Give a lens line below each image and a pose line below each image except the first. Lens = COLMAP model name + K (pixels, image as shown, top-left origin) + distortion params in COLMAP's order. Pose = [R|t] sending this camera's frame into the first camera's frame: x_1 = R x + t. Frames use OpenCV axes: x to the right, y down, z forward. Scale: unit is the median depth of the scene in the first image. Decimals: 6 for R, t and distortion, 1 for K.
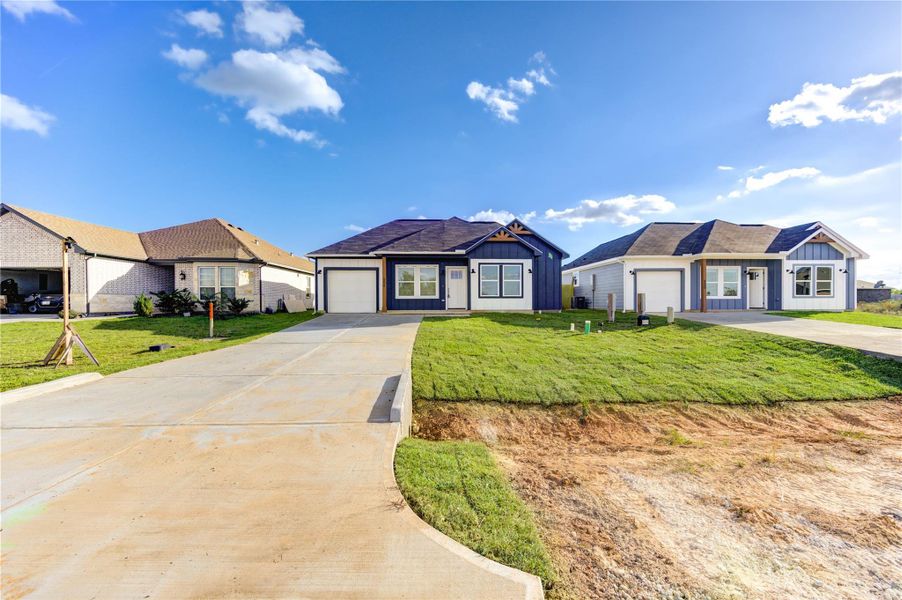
lens RADIAL K [[351.6, 0, 450.4], [0, 351.6, 300.4], [0, 0, 1]] dist [0.002838, 0.000147]
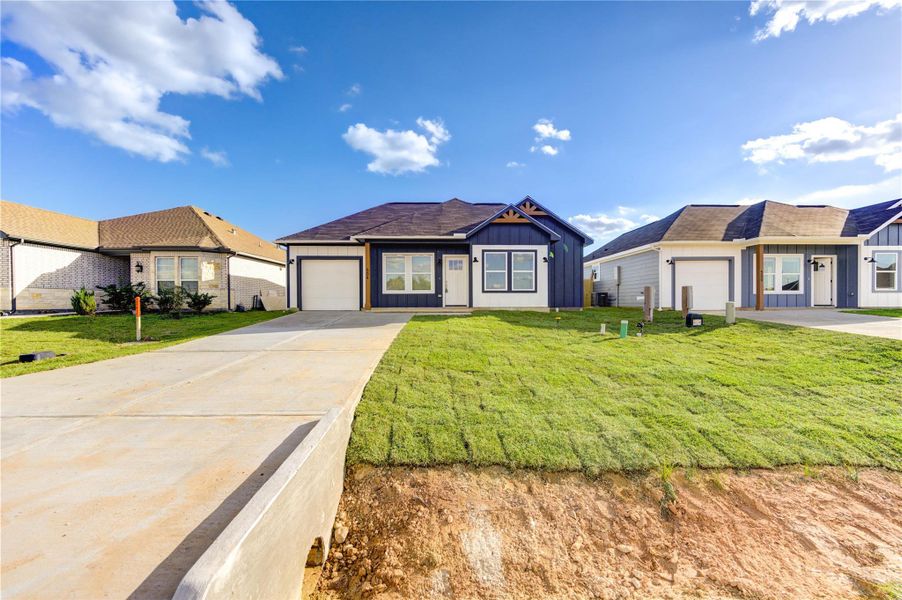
lens RADIAL K [[351.6, 0, 449.2], [0, 351.6, 301.8], [0, 0, 1]] dist [0.002838, 0.000147]
pose [[0.999640, 0.000024, -0.026815, 0.025682], [0.000126, 0.999984, 0.005612, 0.010615], [0.026815, -0.005613, 0.999625, 0.181354]]
